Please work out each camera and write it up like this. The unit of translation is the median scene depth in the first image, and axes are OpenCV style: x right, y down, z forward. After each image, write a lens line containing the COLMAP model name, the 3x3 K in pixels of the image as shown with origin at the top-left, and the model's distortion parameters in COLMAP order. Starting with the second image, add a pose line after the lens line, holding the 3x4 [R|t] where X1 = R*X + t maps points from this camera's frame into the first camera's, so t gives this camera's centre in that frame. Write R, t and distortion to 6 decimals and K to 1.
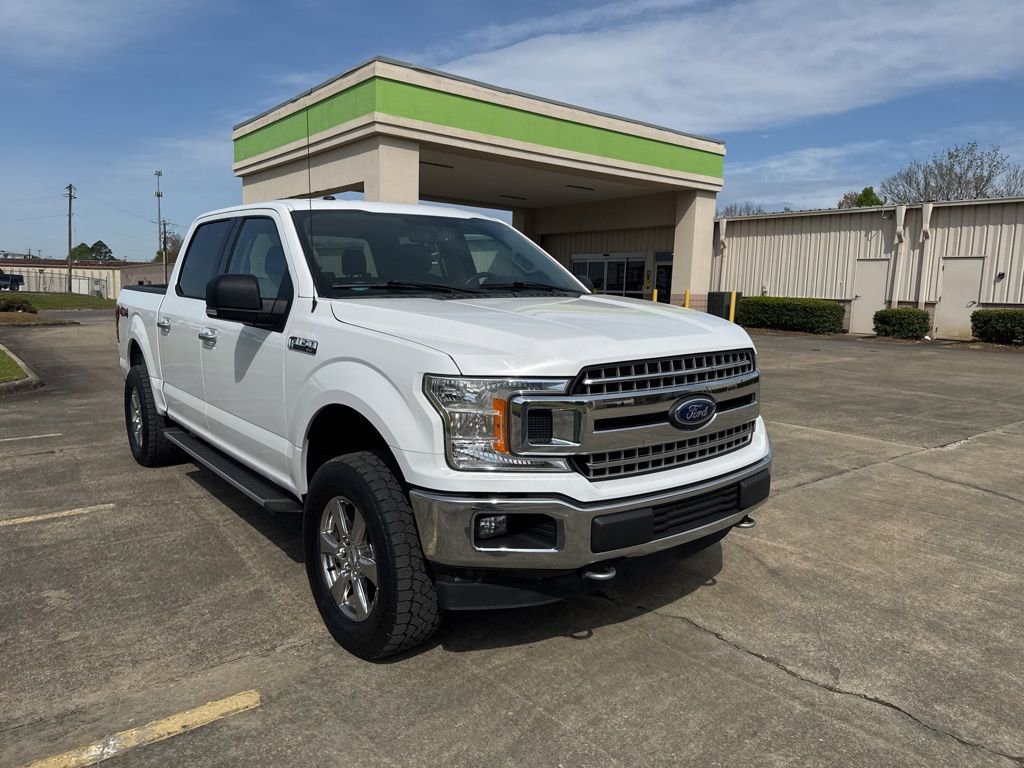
lens RADIAL K [[725.1, 0, 516.3], [0, 725.1, 355.7], [0, 0, 1]] dist [-0.006860, -0.002153]
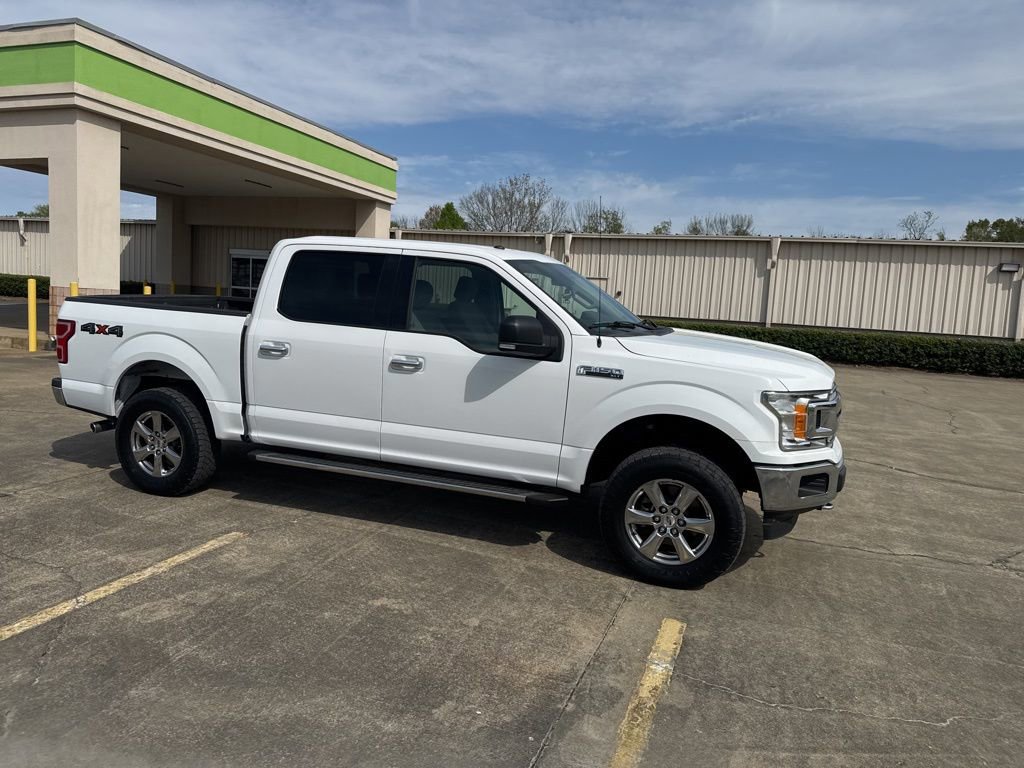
lens RADIAL K [[713.3, 0, 499.4], [0, 713.3, 381.4], [0, 0, 1]] dist [0.057897, -0.085906]
pose [[0.856060, -0.033493, 0.515790, -1.058708], [0.012222, 0.998931, 0.044581, -0.054421], [-0.516732, -0.031859, 0.855554, -0.020055]]
